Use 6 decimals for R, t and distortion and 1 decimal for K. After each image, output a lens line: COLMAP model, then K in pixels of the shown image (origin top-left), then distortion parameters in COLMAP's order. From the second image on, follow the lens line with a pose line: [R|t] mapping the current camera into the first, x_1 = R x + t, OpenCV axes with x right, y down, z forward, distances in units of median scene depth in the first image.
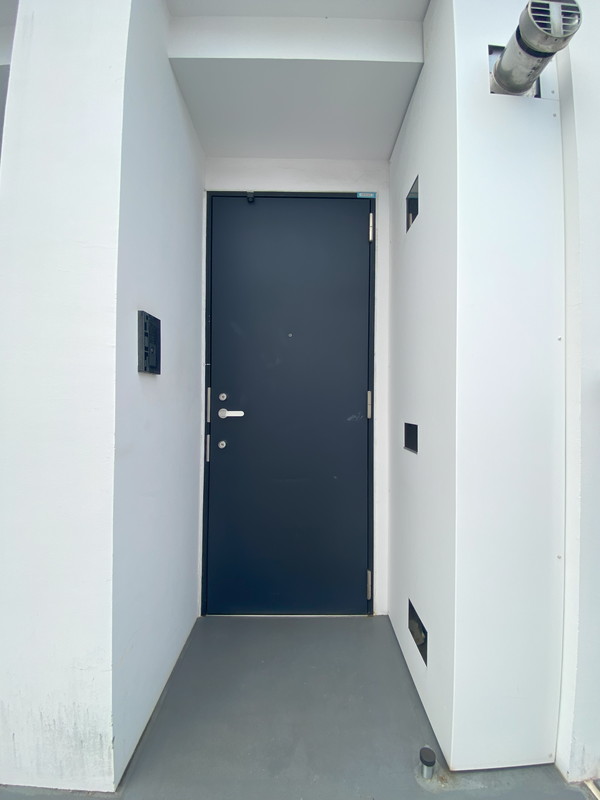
lens RADIAL K [[329.4, 0, 300.0], [0, 329.4, 400.0], [0, 0, 1]] dist [0.015264, -0.016870]
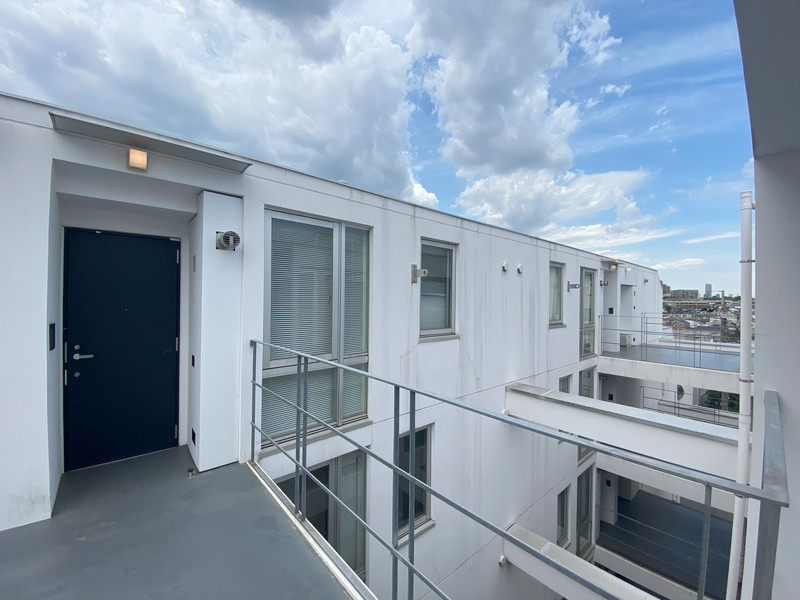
lens RADIAL K [[329.4, 0, 400.0], [0, 329.4, 300.0], [0, 0, 1]] dist [0.015264, -0.016870]
pose [[0.758170, 0.000014, 0.652057, -0.075191], [-0.012495, 0.999817, 0.014508, -0.308093], [-0.651937, -0.019147, 0.758031, -1.435844]]
